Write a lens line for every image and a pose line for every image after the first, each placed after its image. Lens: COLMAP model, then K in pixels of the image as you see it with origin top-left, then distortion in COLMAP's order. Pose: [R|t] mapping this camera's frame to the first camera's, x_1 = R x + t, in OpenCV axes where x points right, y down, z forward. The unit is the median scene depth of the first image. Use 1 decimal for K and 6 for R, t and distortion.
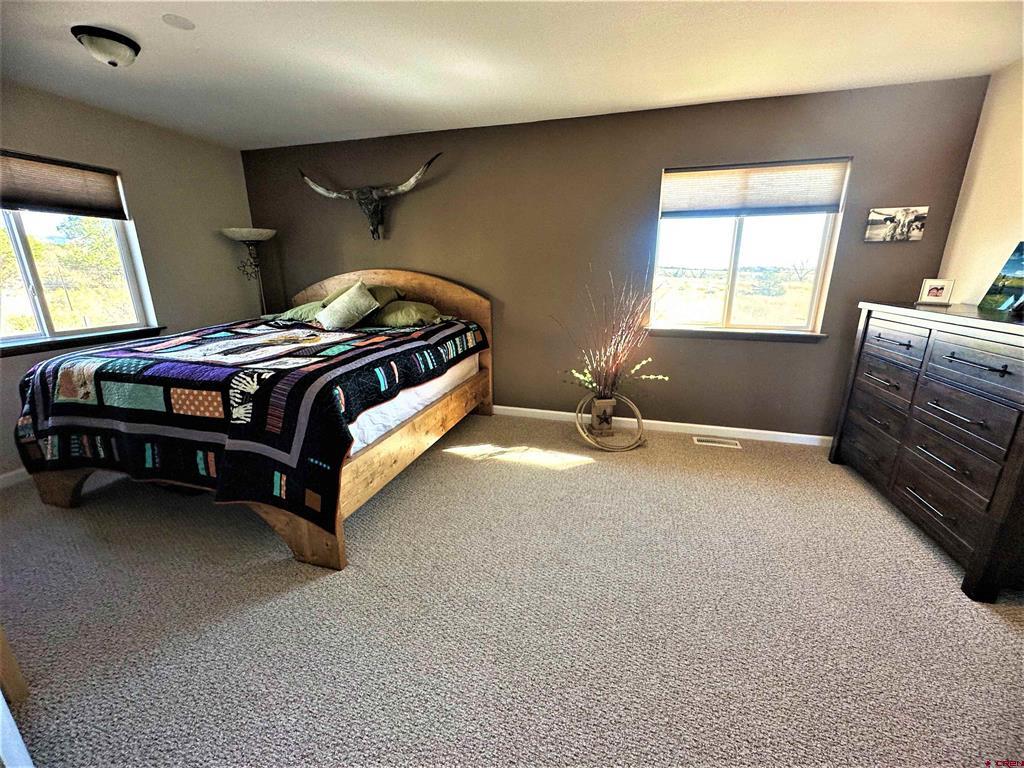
lens RADIAL K [[407.9, 0, 510.8], [0, 407.9, 384.9], [0, 0, 1]] dist [0.002438, -0.001867]
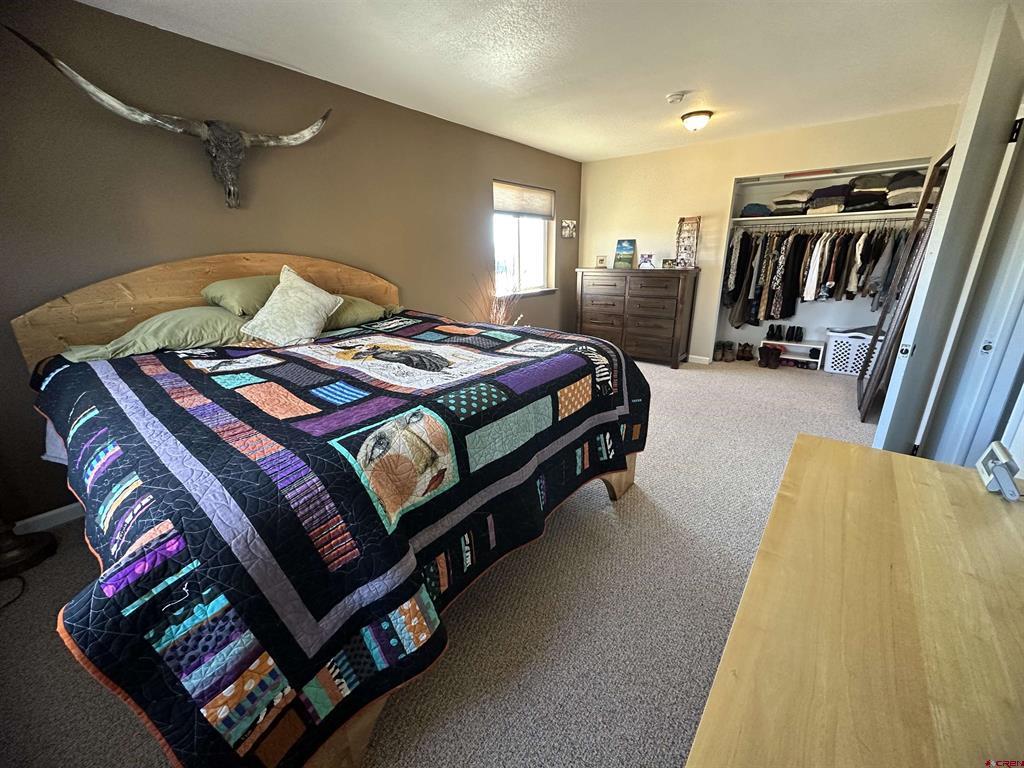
lens RADIAL K [[407.9, 0, 513.3], [0, 407.9, 383.0], [0, 0, 1]] dist [0.002438, -0.001867]
pose [[0.376402, -0.282642, 0.882290, -1.121041], [0.264328, 0.945507, 0.190126, -0.133589], [-0.887948, 0.161650, 0.430601, 0.509176]]
